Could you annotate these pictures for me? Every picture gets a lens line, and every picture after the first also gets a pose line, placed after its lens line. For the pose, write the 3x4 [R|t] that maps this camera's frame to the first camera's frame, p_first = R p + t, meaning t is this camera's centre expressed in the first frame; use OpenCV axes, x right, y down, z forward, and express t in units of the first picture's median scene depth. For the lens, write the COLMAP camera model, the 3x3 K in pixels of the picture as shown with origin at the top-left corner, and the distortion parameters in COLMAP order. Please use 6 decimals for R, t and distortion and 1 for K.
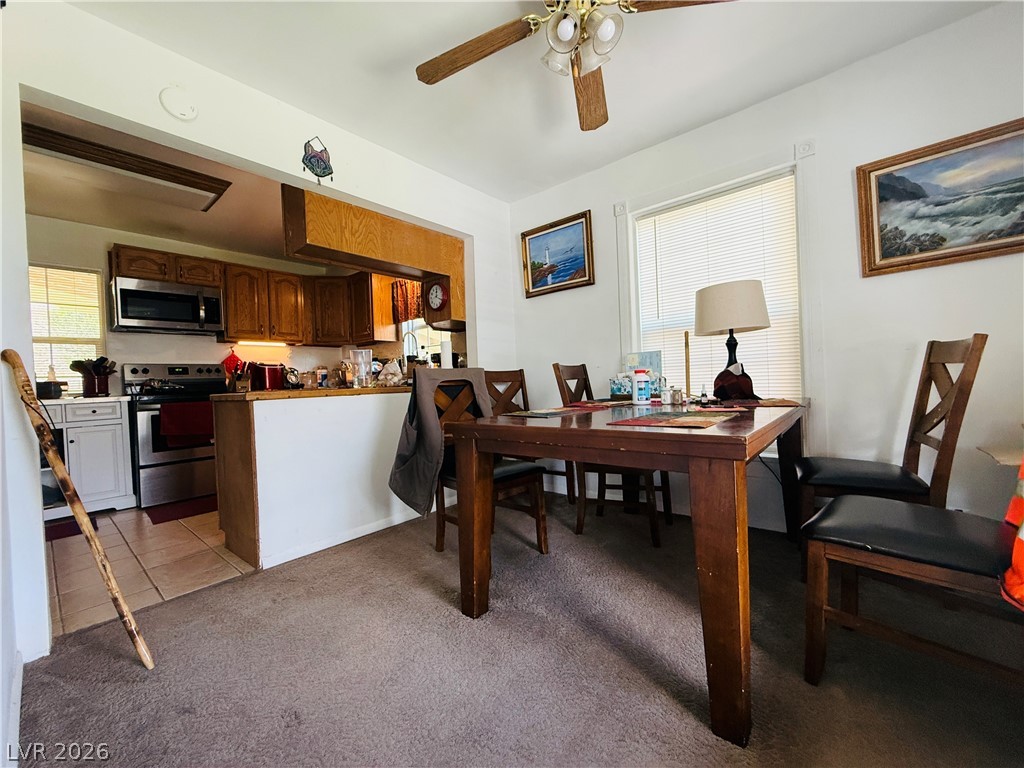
lens RADIAL K [[407.3, 0, 509.8], [0, 407.3, 383.9], [0, 0, 1]] dist [0.000182, -0.000505]
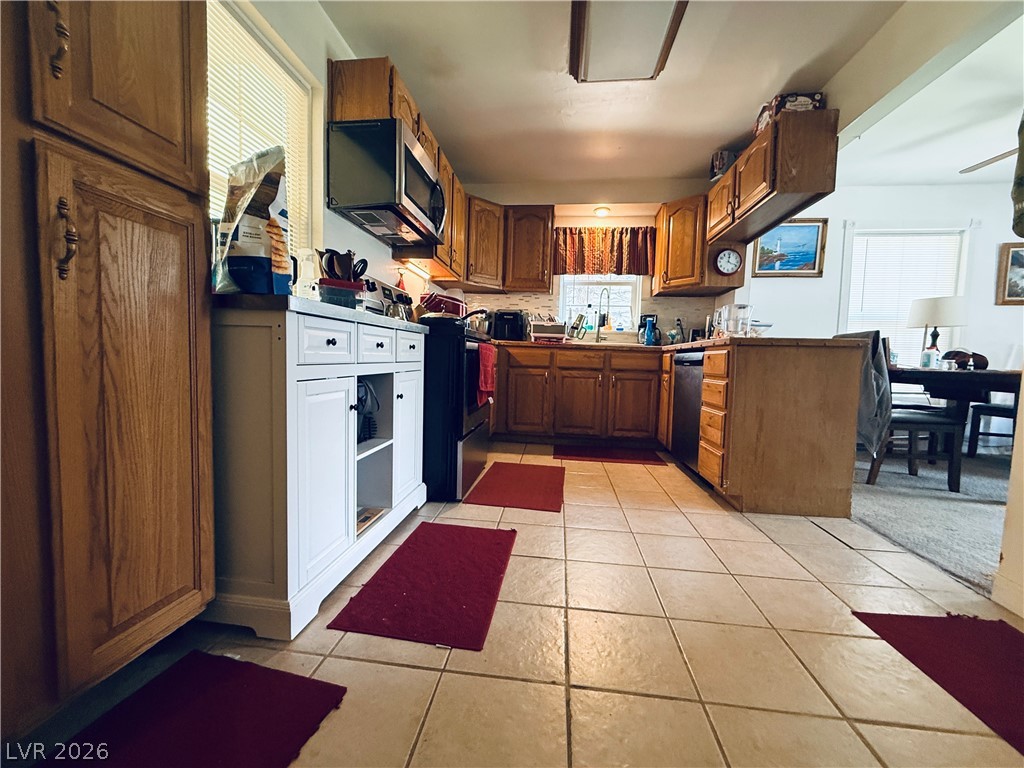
lens RADIAL K [[407.3, 0, 510.2], [0, 407.3, 385.1], [0, 0, 1]] dist [0.000182, -0.000505]
pose [[0.829541, 0.024928, 0.557890, -1.702545], [-0.056063, 0.997674, 0.038783, 0.128019], [-0.555625, -0.063449, 0.829009, 0.597427]]
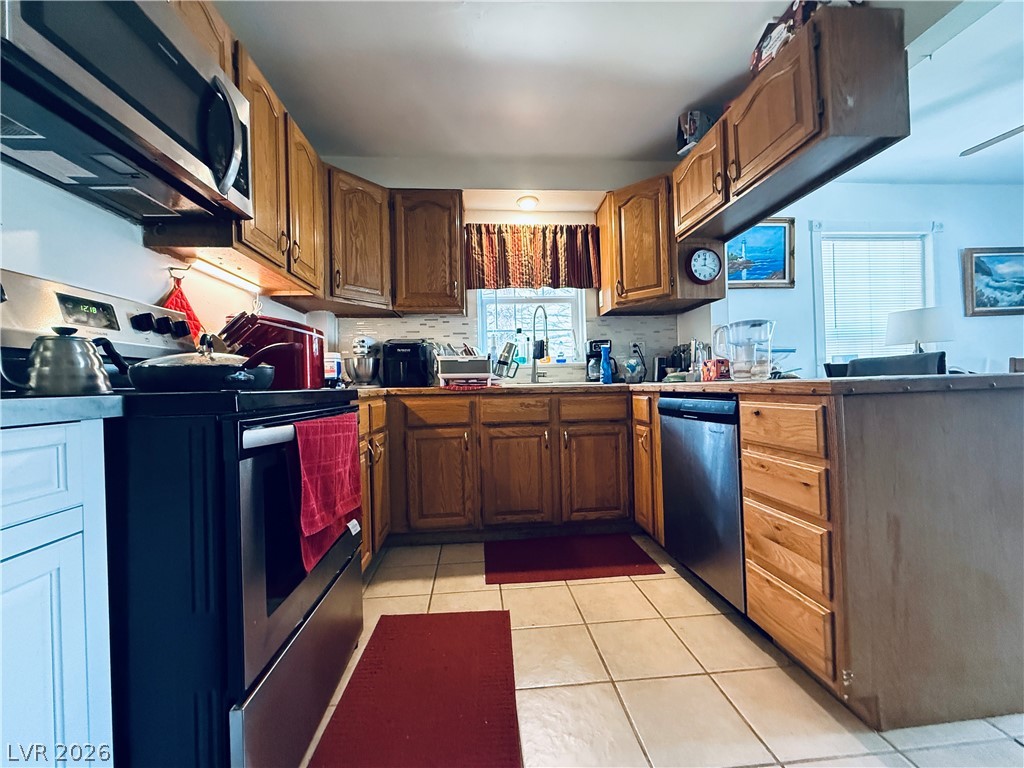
lens RADIAL K [[407.3, 0, 509.9], [0, 407.3, 385.5], [0, 0, 1]] dist [0.000182, -0.000505]
pose [[0.704805, 0.019347, 0.709137, -1.364872], [0.005543, 0.999447, -0.032777, 0.048283], [-0.709379, 0.027032, 0.704308, 1.017672]]
